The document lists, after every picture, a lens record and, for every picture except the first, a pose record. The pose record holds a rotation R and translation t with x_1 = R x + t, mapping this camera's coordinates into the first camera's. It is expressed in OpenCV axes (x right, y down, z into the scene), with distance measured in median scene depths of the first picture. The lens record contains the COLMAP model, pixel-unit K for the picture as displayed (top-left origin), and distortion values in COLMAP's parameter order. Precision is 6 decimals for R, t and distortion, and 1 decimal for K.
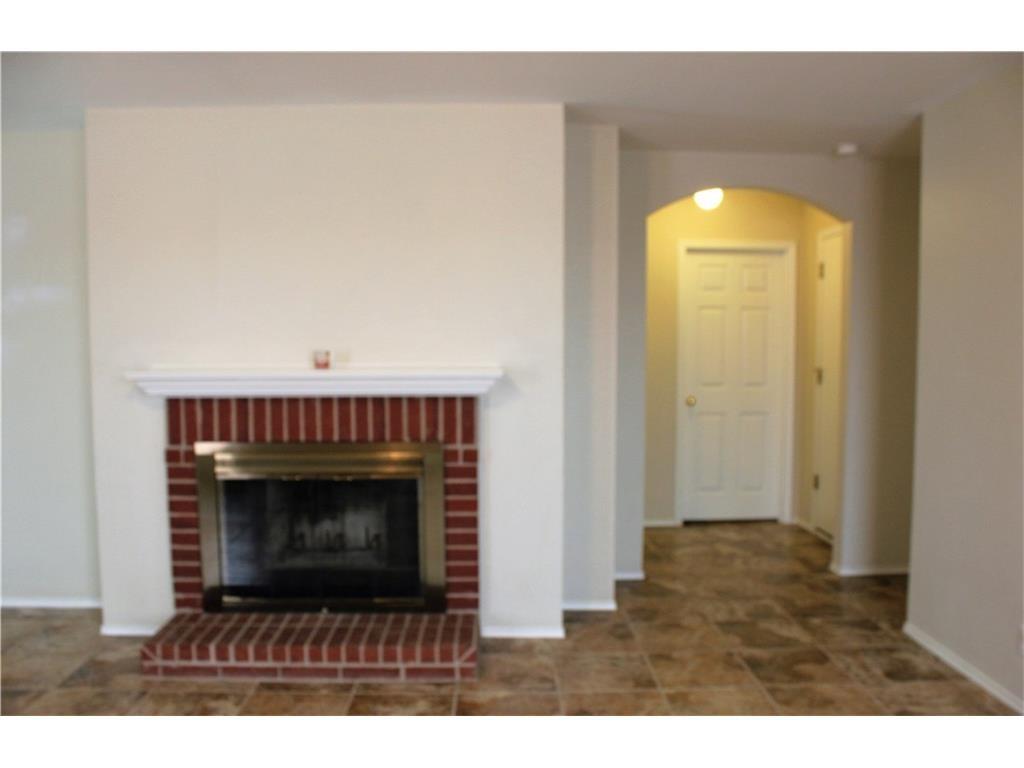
lens RADIAL K [[894.2, 0, 514.5], [0, 894.2, 388.9], [0, 0, 1]] dist [-0.183067, 0.197570]
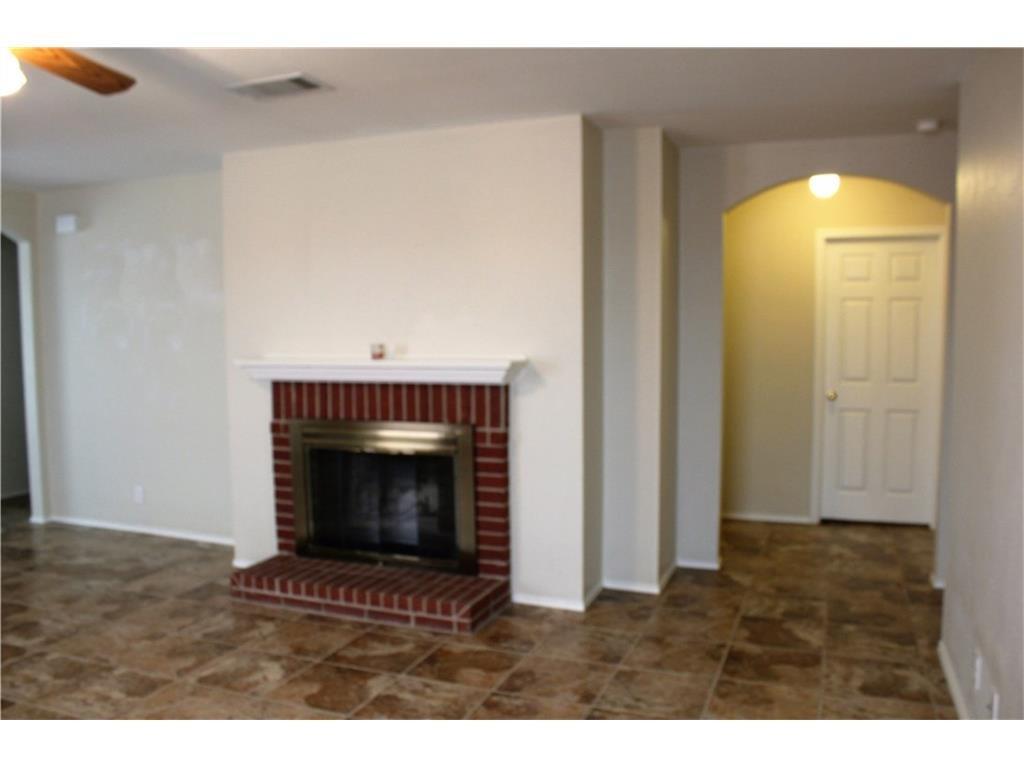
lens RADIAL K [[894.2, 0, 514.5], [0, 894.2, 388.9], [0, 0, 1]] dist [-0.183067, 0.197570]
pose [[0.917656, 0.022892, -0.396715, 0.417419], [-0.017988, 0.999709, 0.016080, -0.005161], [0.396968, -0.007620, 0.917801, -0.020832]]
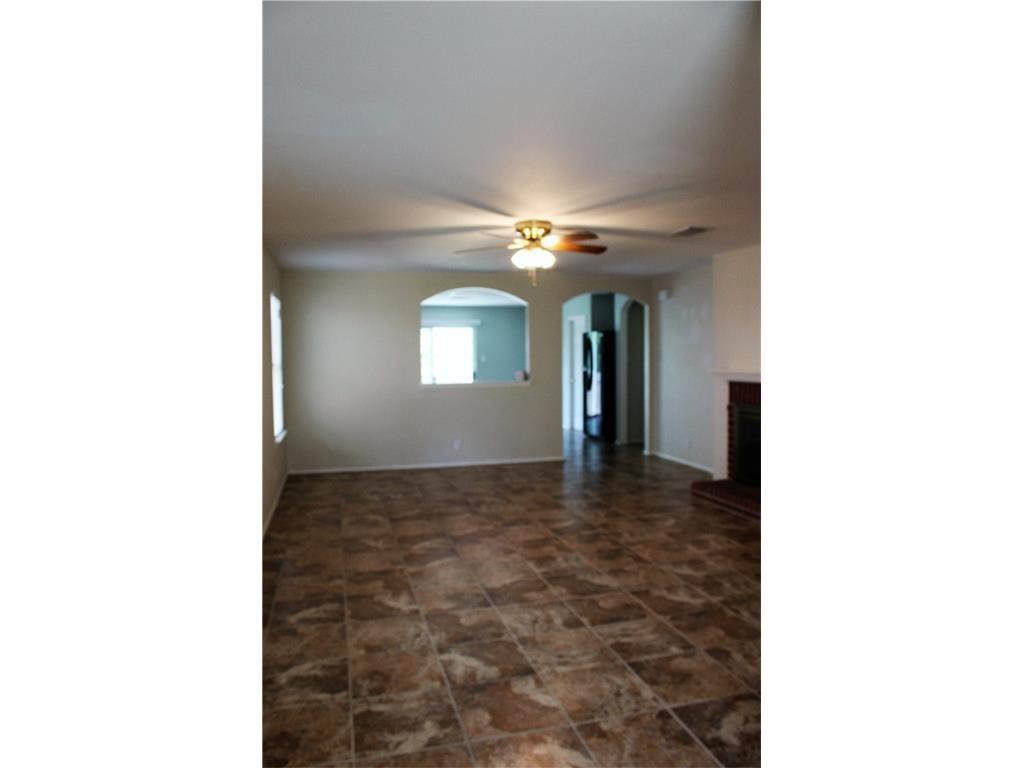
lens RADIAL K [[894.2, 0, 514.5], [0, 894.2, 388.9], [0, 0, 1]] dist [-0.183067, 0.197570]
pose [[0.198568, 0.040918, -0.979233, 1.704597], [-0.059959, 0.997764, 0.029534, -0.004318], [0.978251, 0.052849, 0.200577, 0.006095]]
